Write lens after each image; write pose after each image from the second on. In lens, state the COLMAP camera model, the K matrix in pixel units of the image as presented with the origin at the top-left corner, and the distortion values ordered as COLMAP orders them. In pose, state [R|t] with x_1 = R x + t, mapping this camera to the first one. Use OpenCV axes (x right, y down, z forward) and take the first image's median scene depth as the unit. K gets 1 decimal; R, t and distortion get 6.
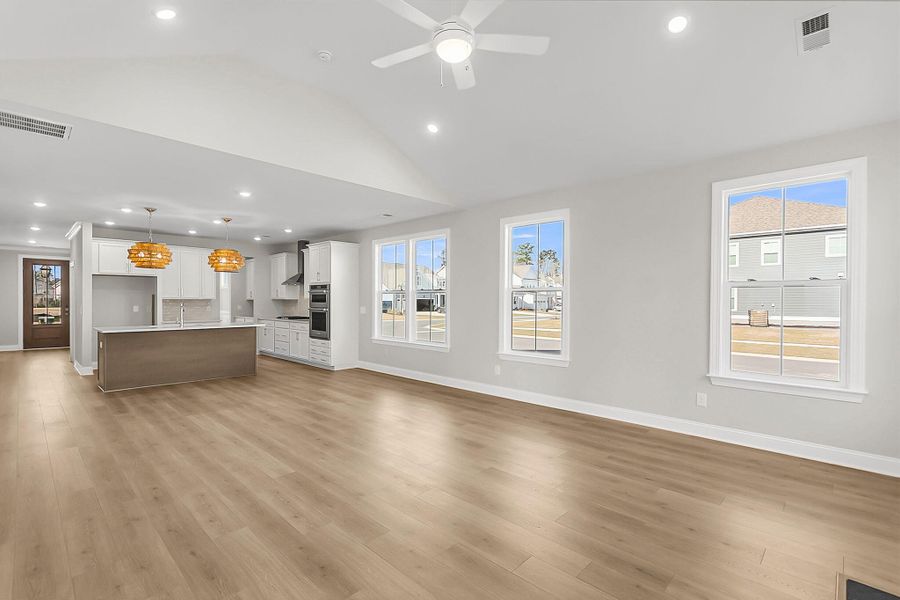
lens RADIAL K [[416.8, 0, 448.1], [0, 416.8, 298.9], [0, 0, 1]] dist [-0.001850, 0.001004]
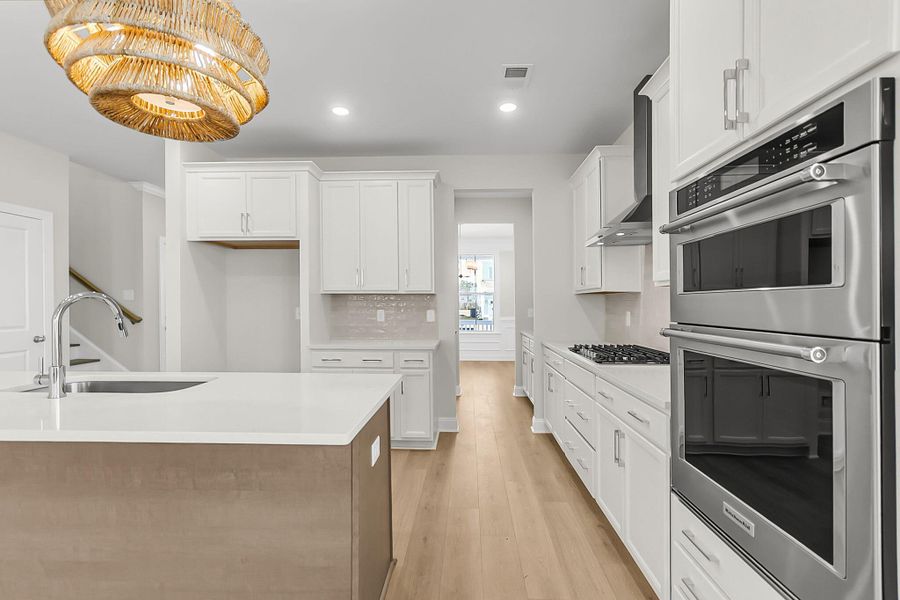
lens RADIAL K [[416.8, 0, 453.9], [0, 416.8, 300.6], [0, 0, 1]] dist [-0.001850, 0.001004]
pose [[0.673625, -0.005198, -0.739055, -0.278746], [0.001257, 0.999982, -0.005887, 0.013103], [0.739072, 0.003037, 0.673620, 0.857708]]
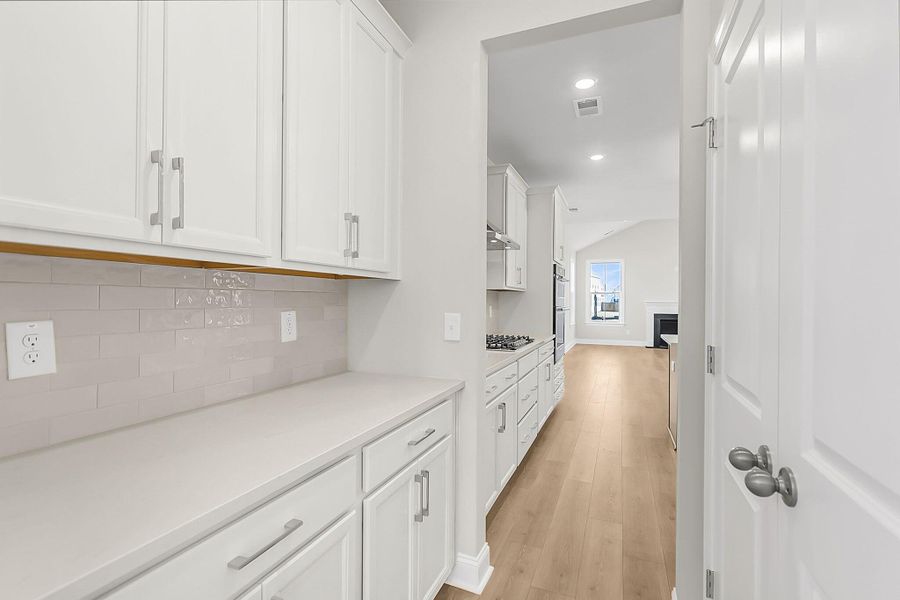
lens RADIAL K [[416.8, 0, 449.1], [0, 416.8, 302.8], [0, 0, 1]] dist [-0.001850, 0.001004]
pose [[-0.376661, -0.009450, 0.926303, -0.809292], [-0.011976, 0.999914, 0.005331, 0.015425], [-0.926274, -0.009085, -0.376742, 1.394430]]
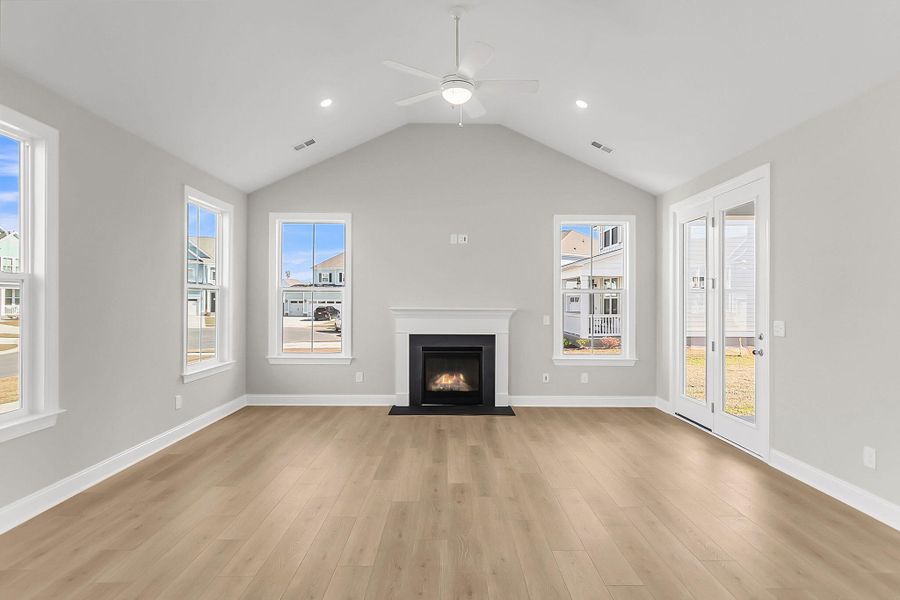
lens RADIAL K [[478.9, 0, 456.1], [0, 478.9, 298.6], [0, 0, 1]] dist [0.007578, 0.003799]
pose [[-0.713932, -0.000737, 0.700215, -0.332913], [-0.008729, 0.999931, -0.007847, 0.000116], [-0.700161, -0.011715, -0.713889, 0.690628]]
